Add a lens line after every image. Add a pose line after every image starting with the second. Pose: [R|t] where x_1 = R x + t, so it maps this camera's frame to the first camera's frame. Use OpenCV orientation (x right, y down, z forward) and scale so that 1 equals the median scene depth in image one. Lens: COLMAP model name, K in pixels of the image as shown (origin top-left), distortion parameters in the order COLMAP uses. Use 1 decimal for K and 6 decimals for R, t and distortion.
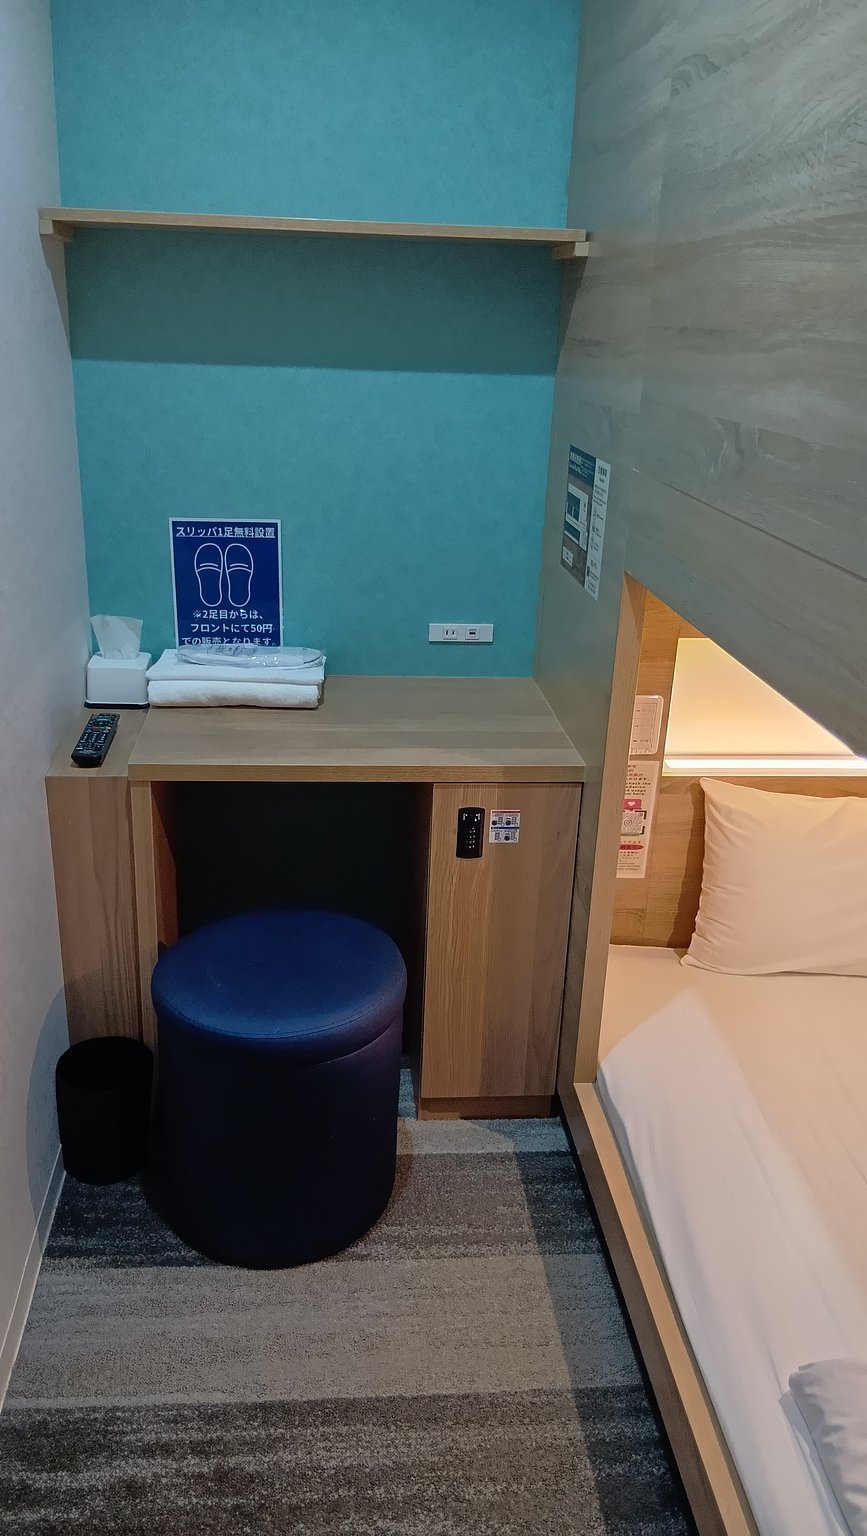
lens RADIAL K [[1168.7, 0, 424.8], [0, 1168.7, 772.0], [0, 0, 1]] dist [0.049863, -0.118247]
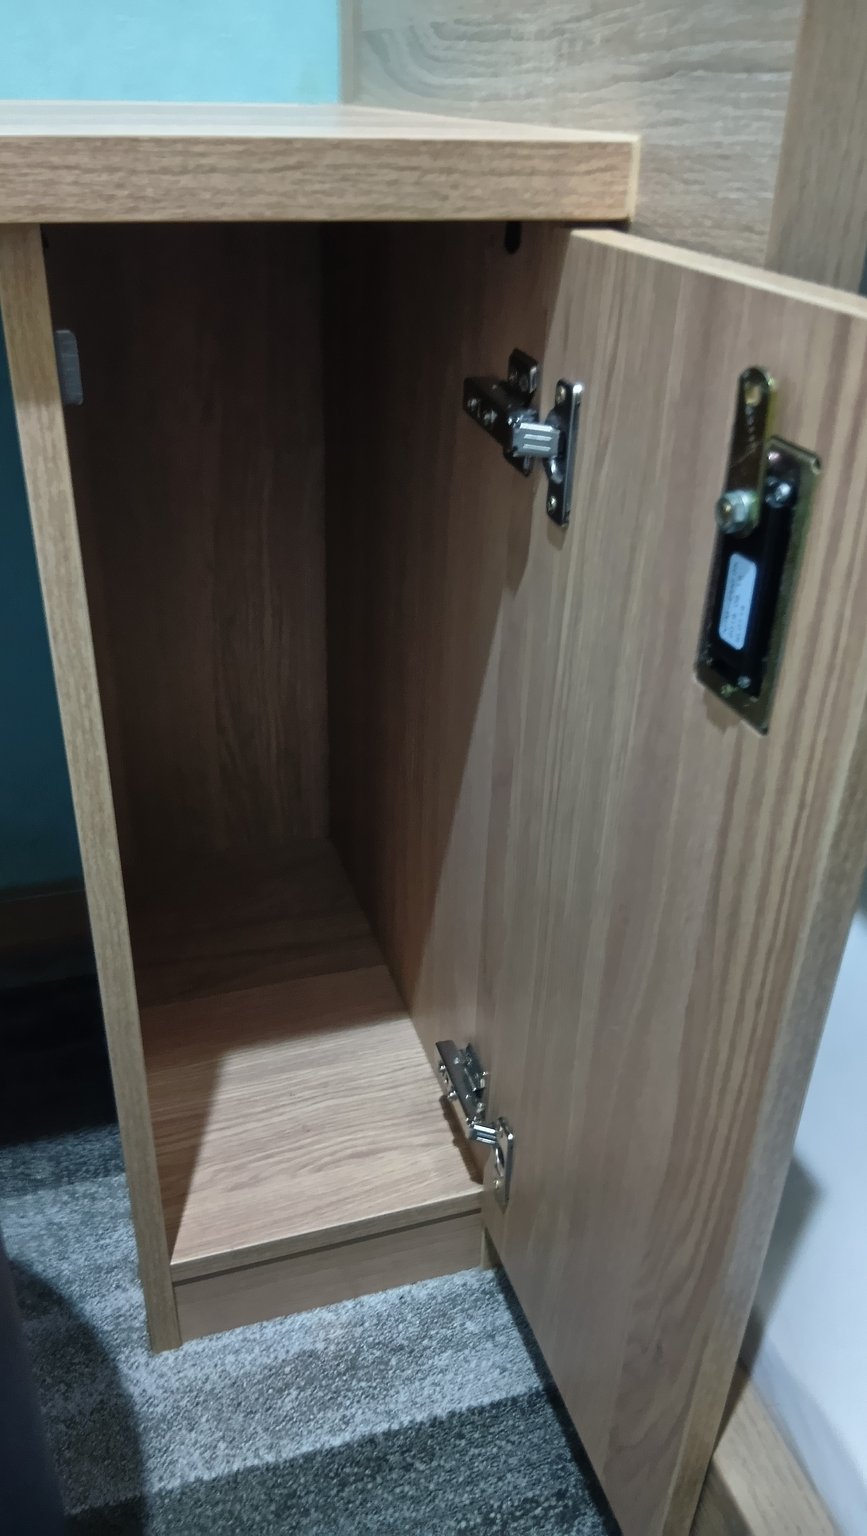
lens RADIAL K [[1168.7, 0, 431.0], [0, 1168.7, 765.7], [0, 0, 1]] dist [0.049863, -0.118247]
pose [[0.975596, -0.117466, 0.185508, 0.033985], [0.086869, 0.982422, 0.165233, 0.074402], [-0.201657, -0.145086, 0.968651, 0.717142]]
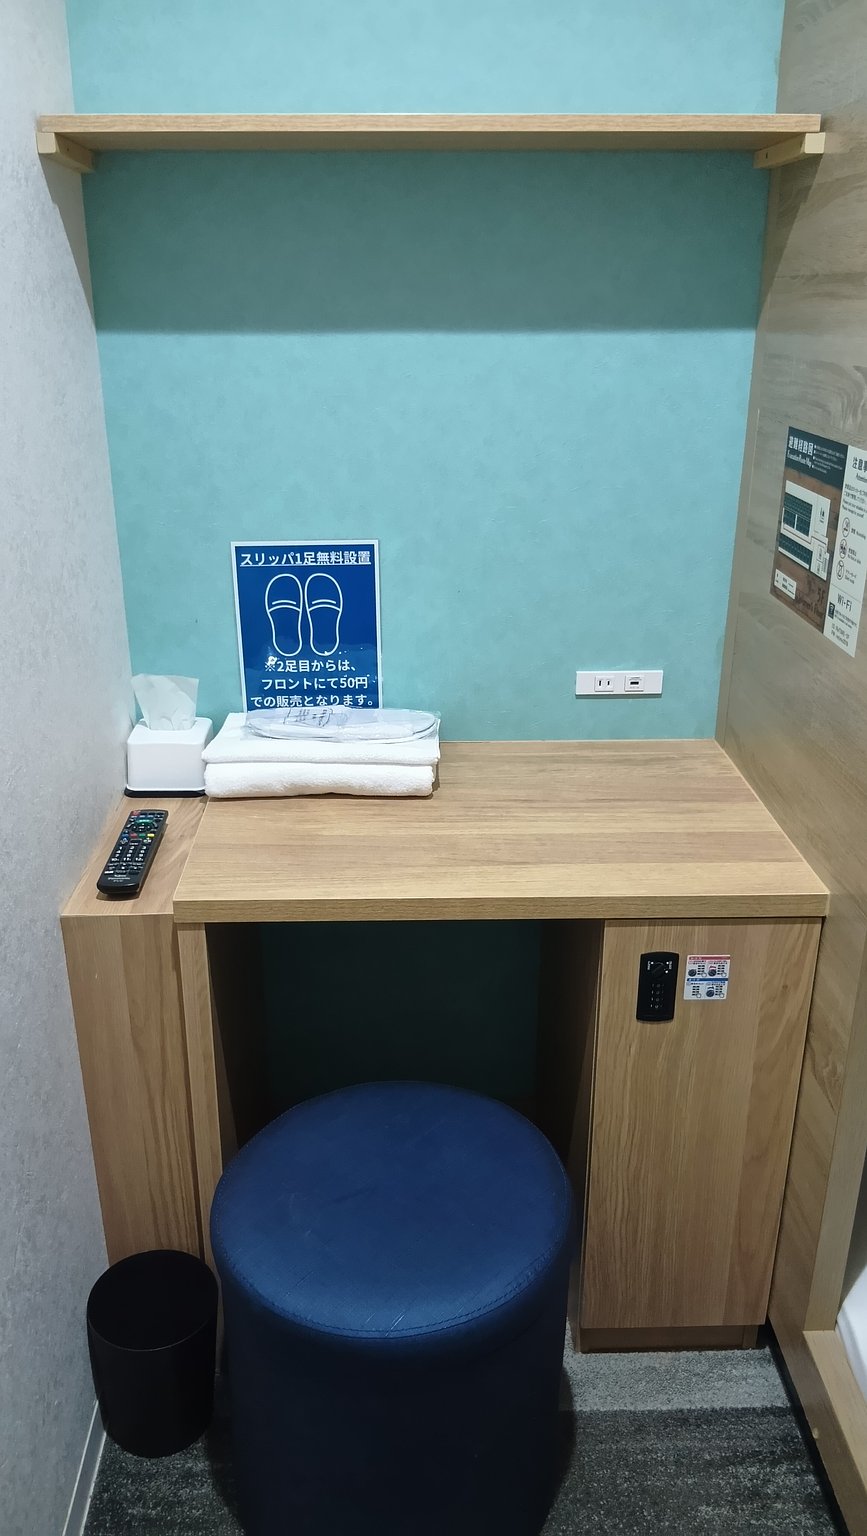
lens RADIAL K [[1168.7, 0, 427.2], [0, 1168.7, 768.7], [0, 0, 1]] dist [0.049863, -0.118247]
pose [[0.997530, -0.013151, -0.068996, -0.046762], [0.013837, 0.999859, 0.009479, -0.084176], [0.068862, -0.010410, 0.997572, 0.283194]]
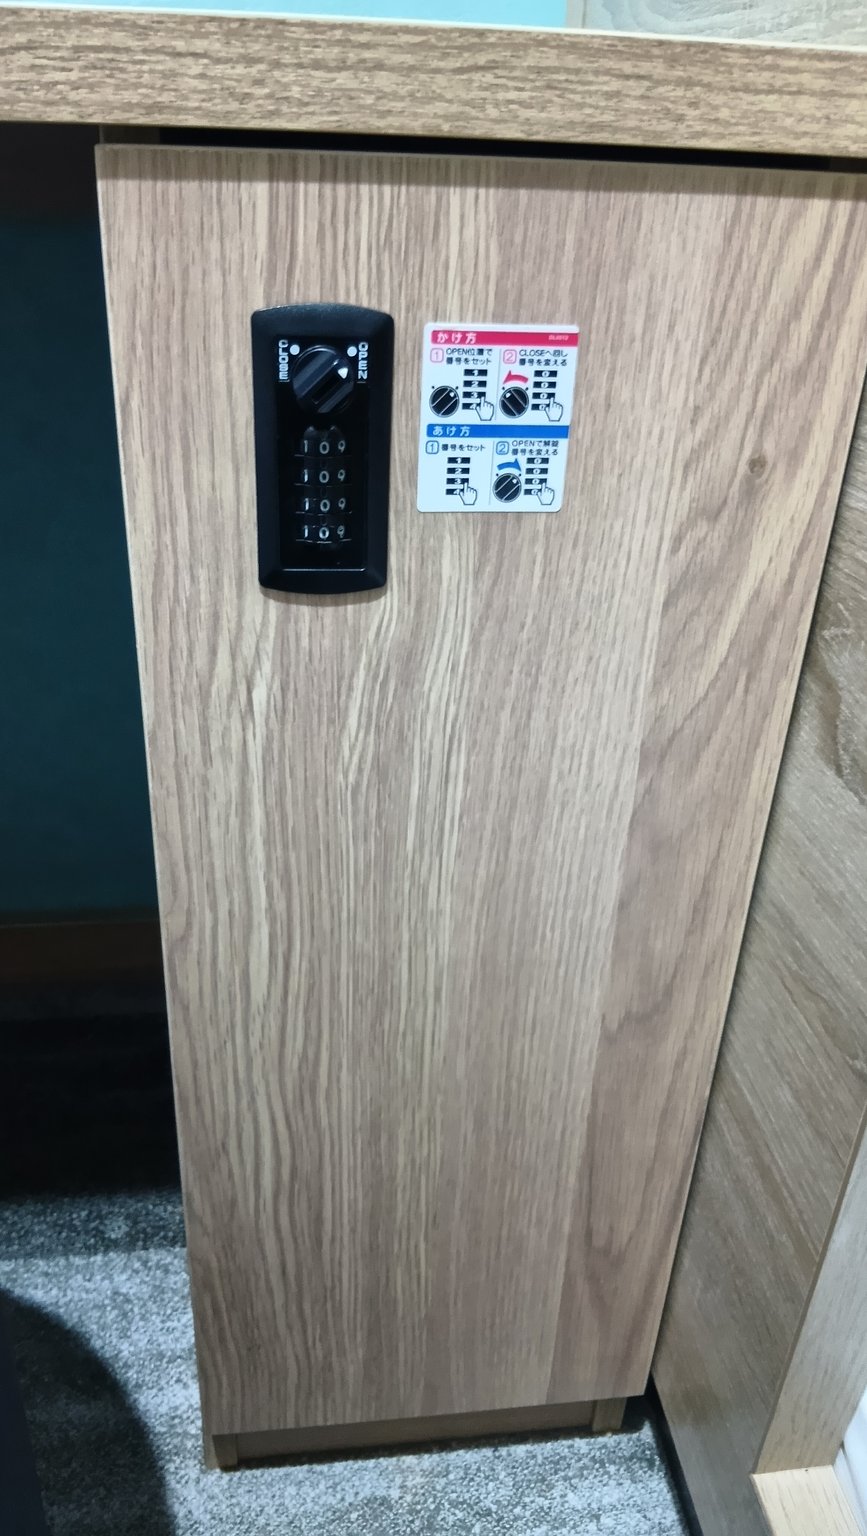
lens RADIAL K [[1168.7, 0, 406.8], [0, 1168.7, 764.8], [0, 0, 1]] dist [0.049863, -0.118247]
pose [[0.999346, -0.017699, 0.031522, 0.044488], [0.013441, 0.991356, 0.130510, 0.075641], [-0.033560, -0.130001, 0.990946, 0.770963]]
